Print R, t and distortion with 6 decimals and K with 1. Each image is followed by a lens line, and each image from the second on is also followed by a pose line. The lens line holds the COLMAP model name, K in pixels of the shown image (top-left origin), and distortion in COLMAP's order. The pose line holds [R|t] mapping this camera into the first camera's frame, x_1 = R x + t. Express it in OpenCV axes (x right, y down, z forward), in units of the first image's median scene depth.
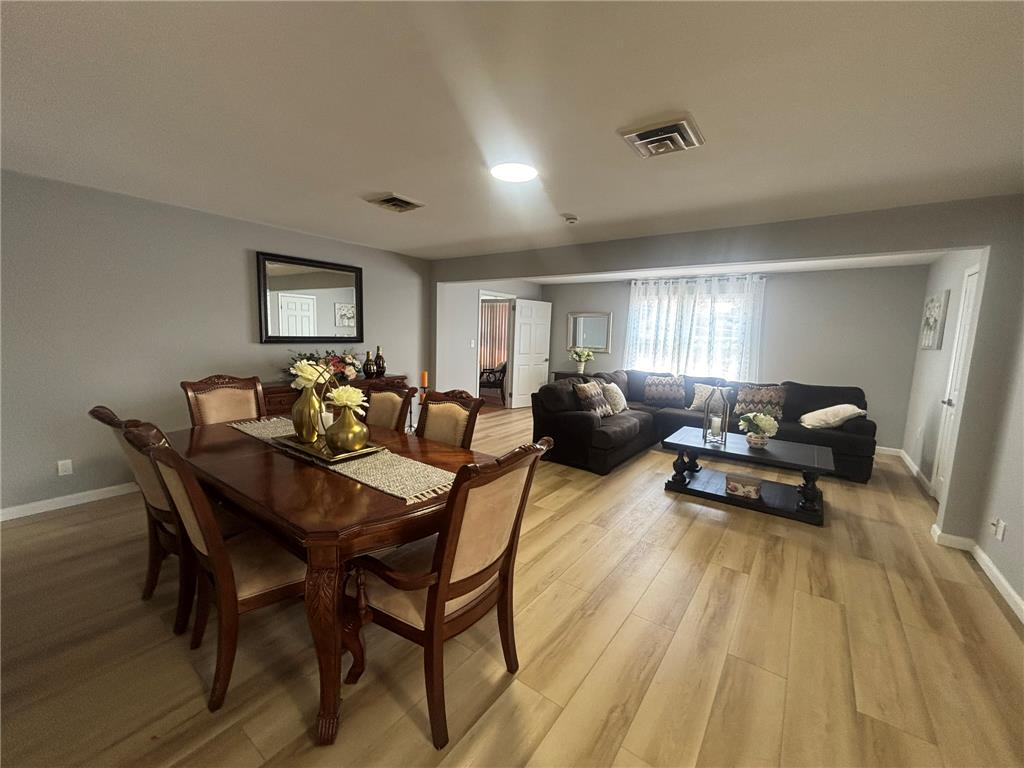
lens RADIAL K [[414.1, 0, 511.0], [0, 414.1, 382.4], [0, 0, 1]] dist [-0.000583, 0.000602]
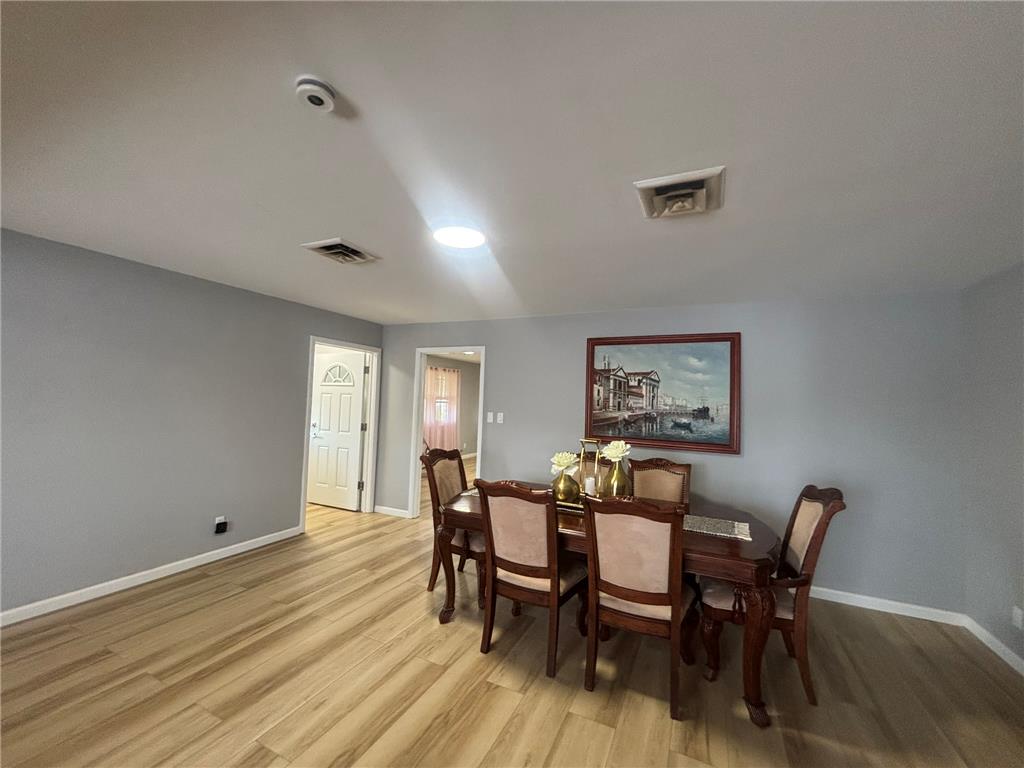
lens RADIAL K [[414.1, 0, 507.7], [0, 414.1, 383.4], [0, 0, 1]] dist [-0.000583, 0.000602]
pose [[-0.981992, -0.067764, -0.176349, 0.031874], [-0.082256, 0.993694, 0.076203, -0.209182], [0.170073, 0.089336, -0.981374, 1.606878]]
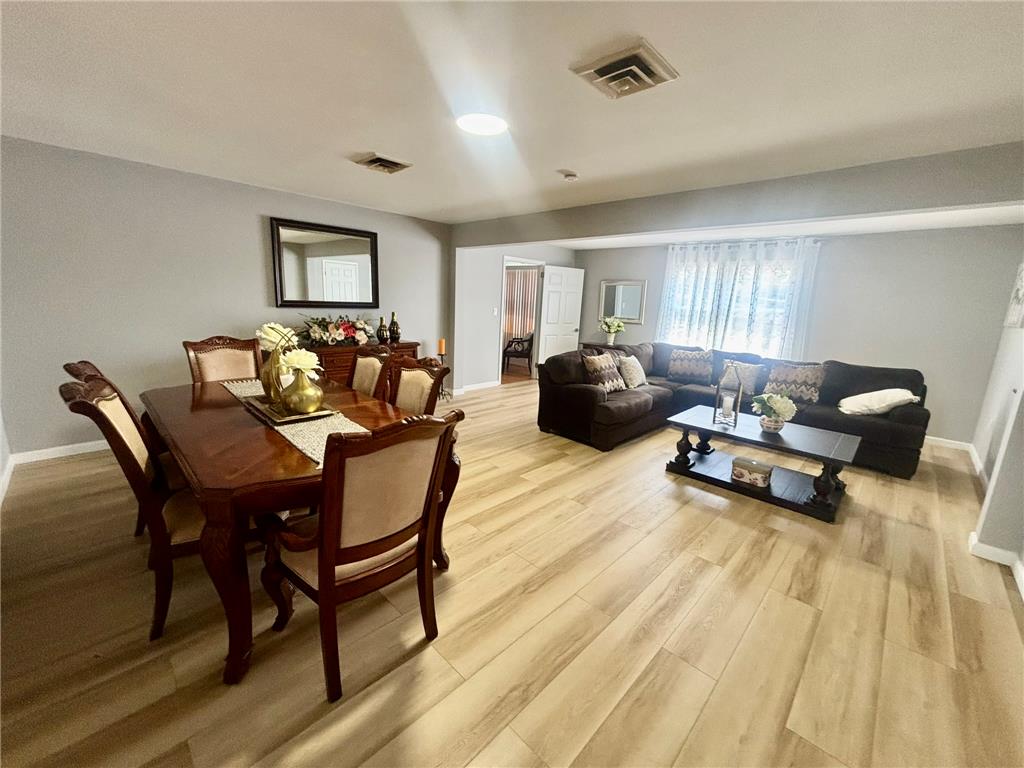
lens RADIAL K [[414.1, 0, 509.7], [0, 414.1, 382.6], [0, 0, 1]] dist [-0.000583, 0.000602]
pose [[0.990288, 0.040415, -0.133031, 0.176594], [-0.030437, 0.996627, 0.076206, -0.002707], [0.135662, -0.071416, 0.988178, 0.042585]]
